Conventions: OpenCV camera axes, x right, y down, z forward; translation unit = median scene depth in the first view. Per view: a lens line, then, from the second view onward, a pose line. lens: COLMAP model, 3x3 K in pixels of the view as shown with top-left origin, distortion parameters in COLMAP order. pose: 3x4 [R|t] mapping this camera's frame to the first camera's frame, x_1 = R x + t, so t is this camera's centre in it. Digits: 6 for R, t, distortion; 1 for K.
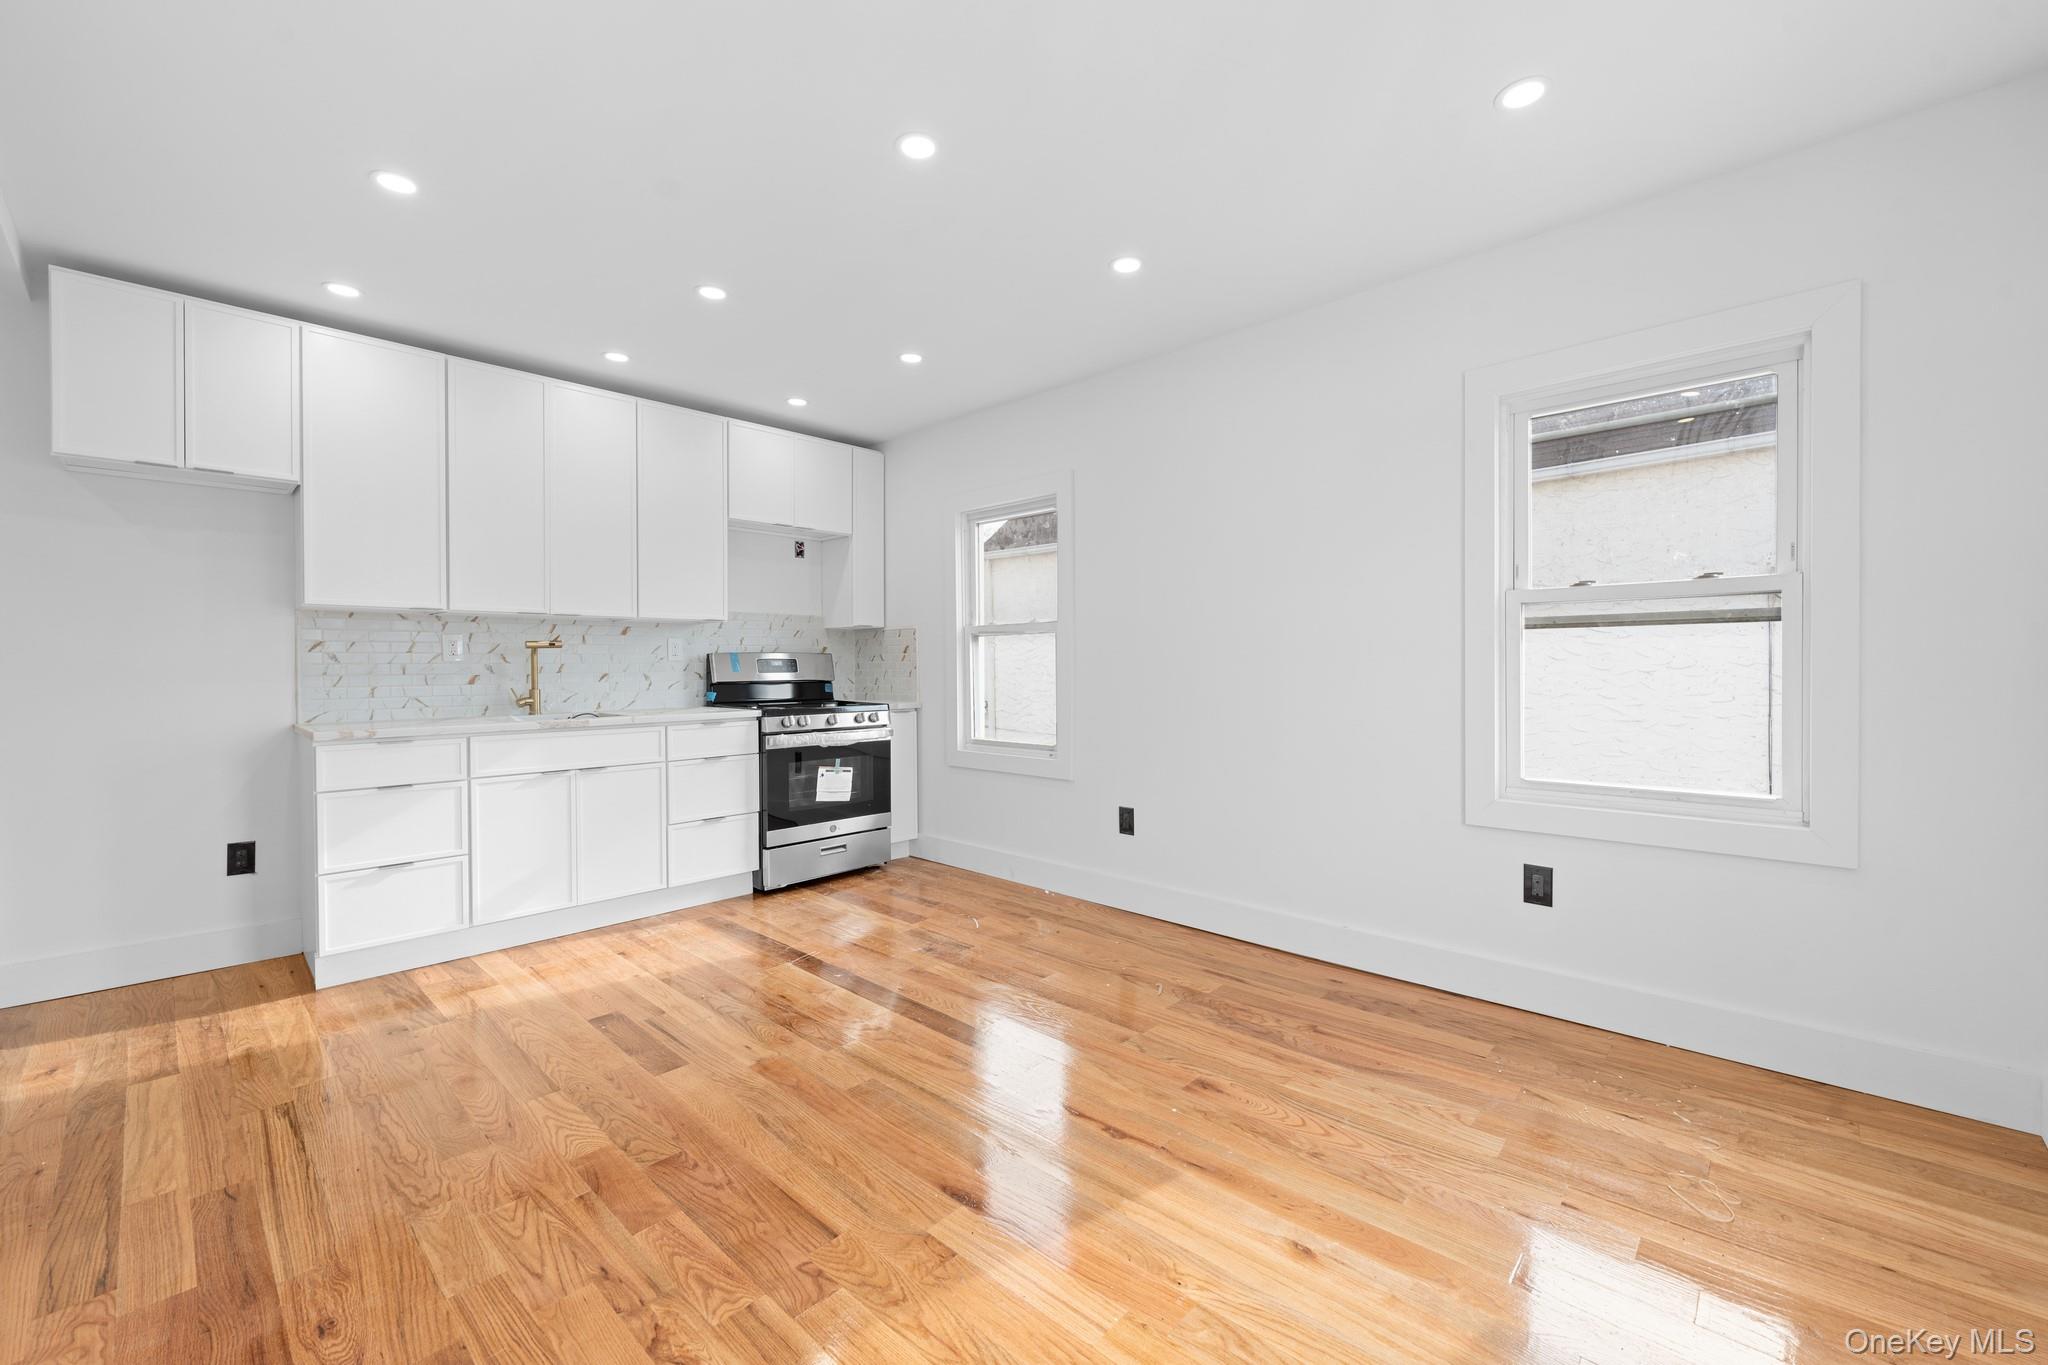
lens RADIAL K [[825.2, 0, 1024.0], [0, 825.2, 682.5], [0, 0, 1]] dist [-0.000891, -0.000462]
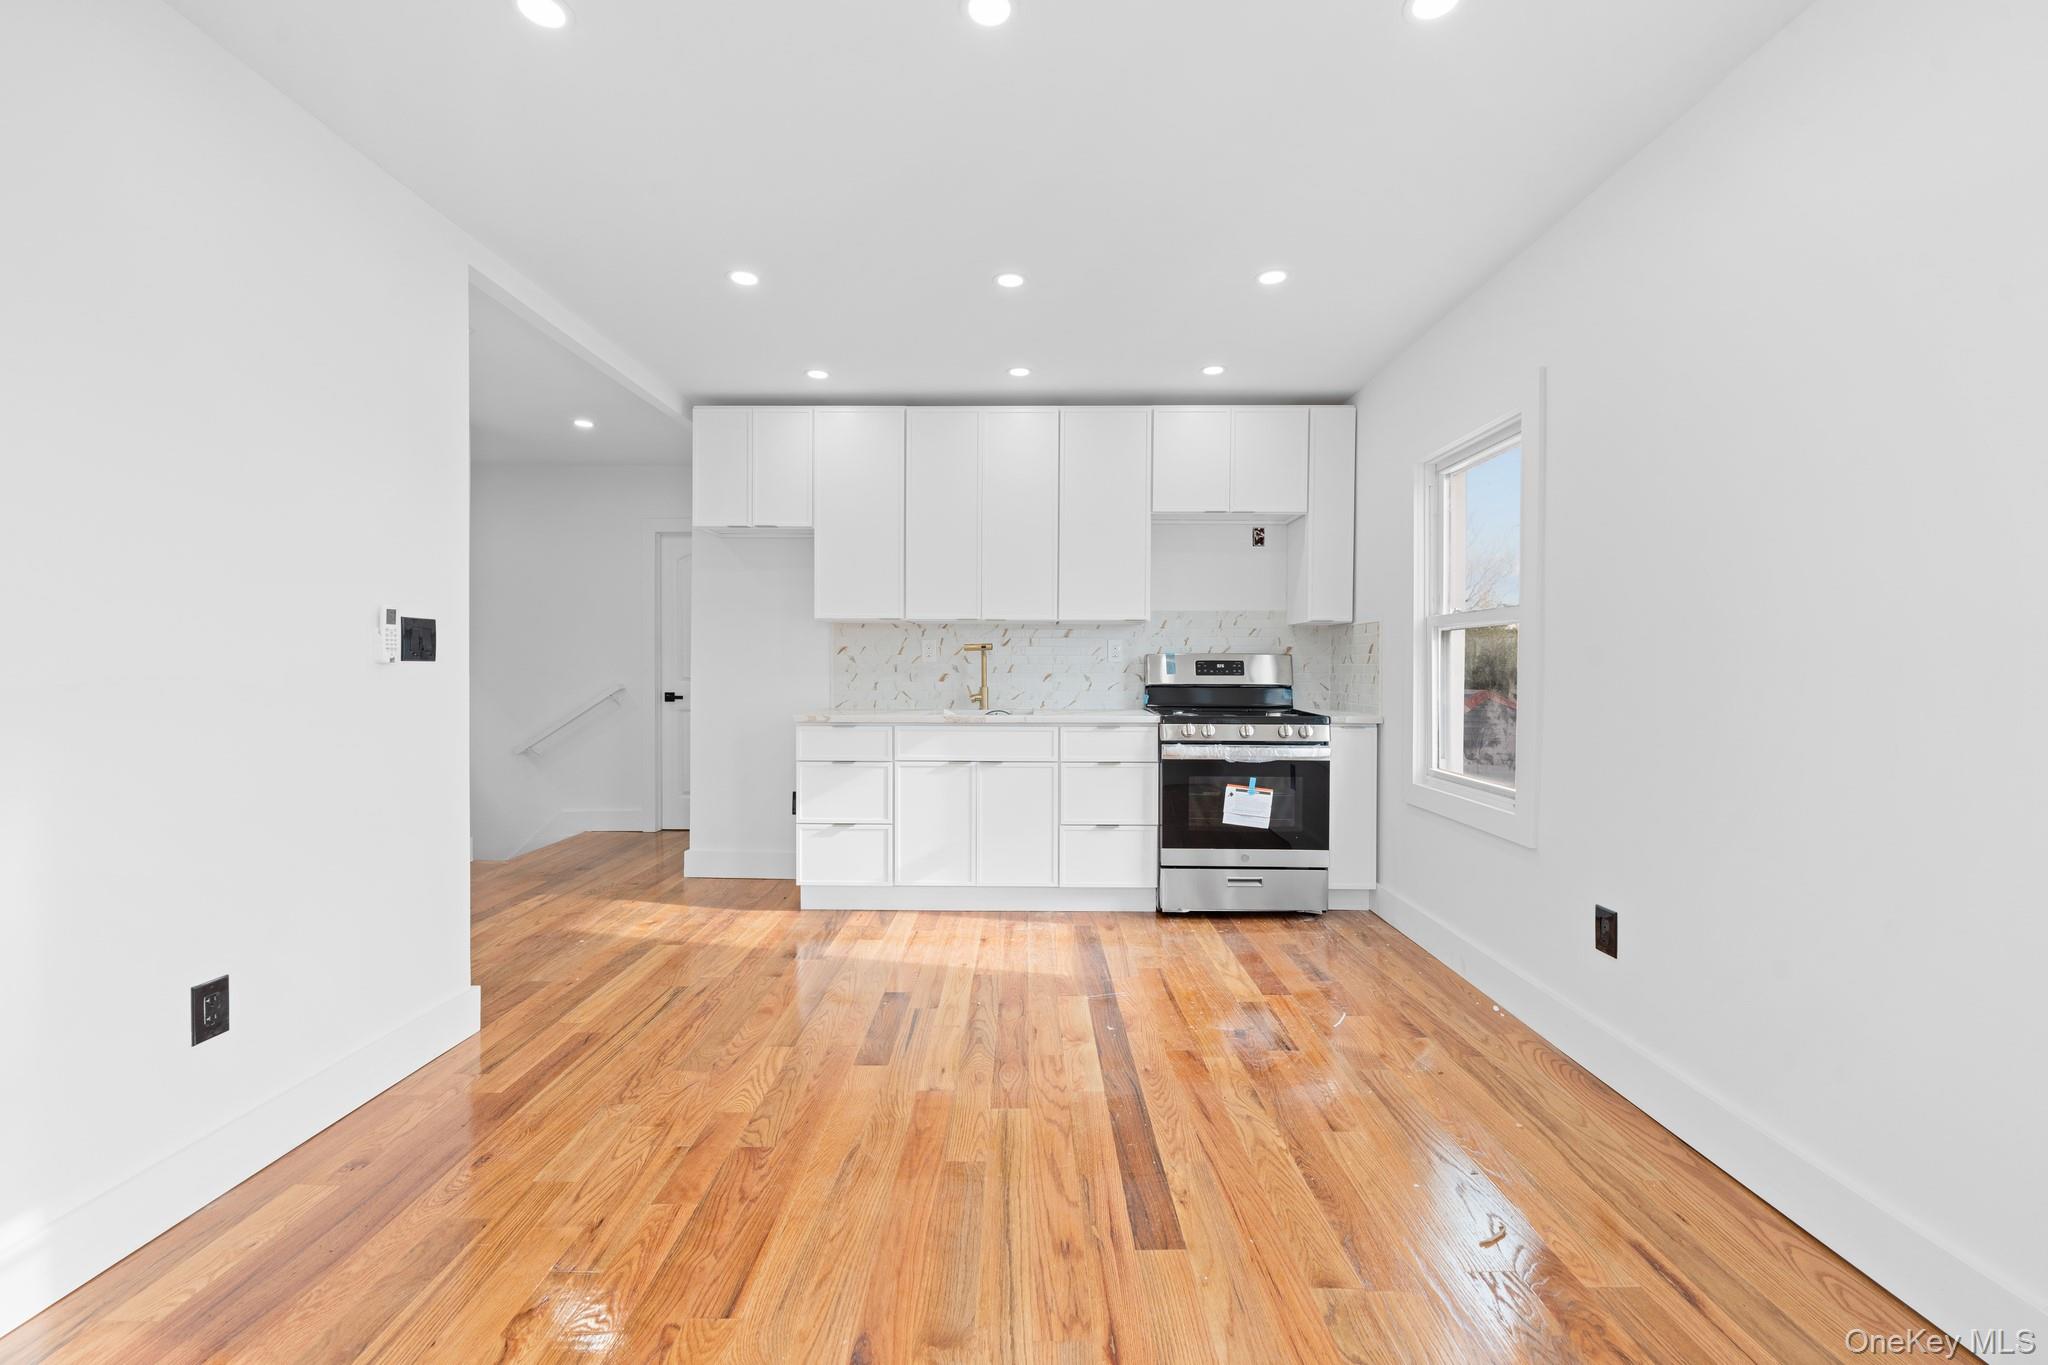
lens RADIAL K [[826.5, 0, 1024.0], [0, 826.5, 682.5], [0, 0, 1]] dist [0.000810, -0.000290]
pose [[0.678180, 0.021575, -0.734579, 0.278489], [-0.022616, 0.999708, 0.008483, -0.008868], [0.734548, 0.010860, 0.678470, 0.281868]]
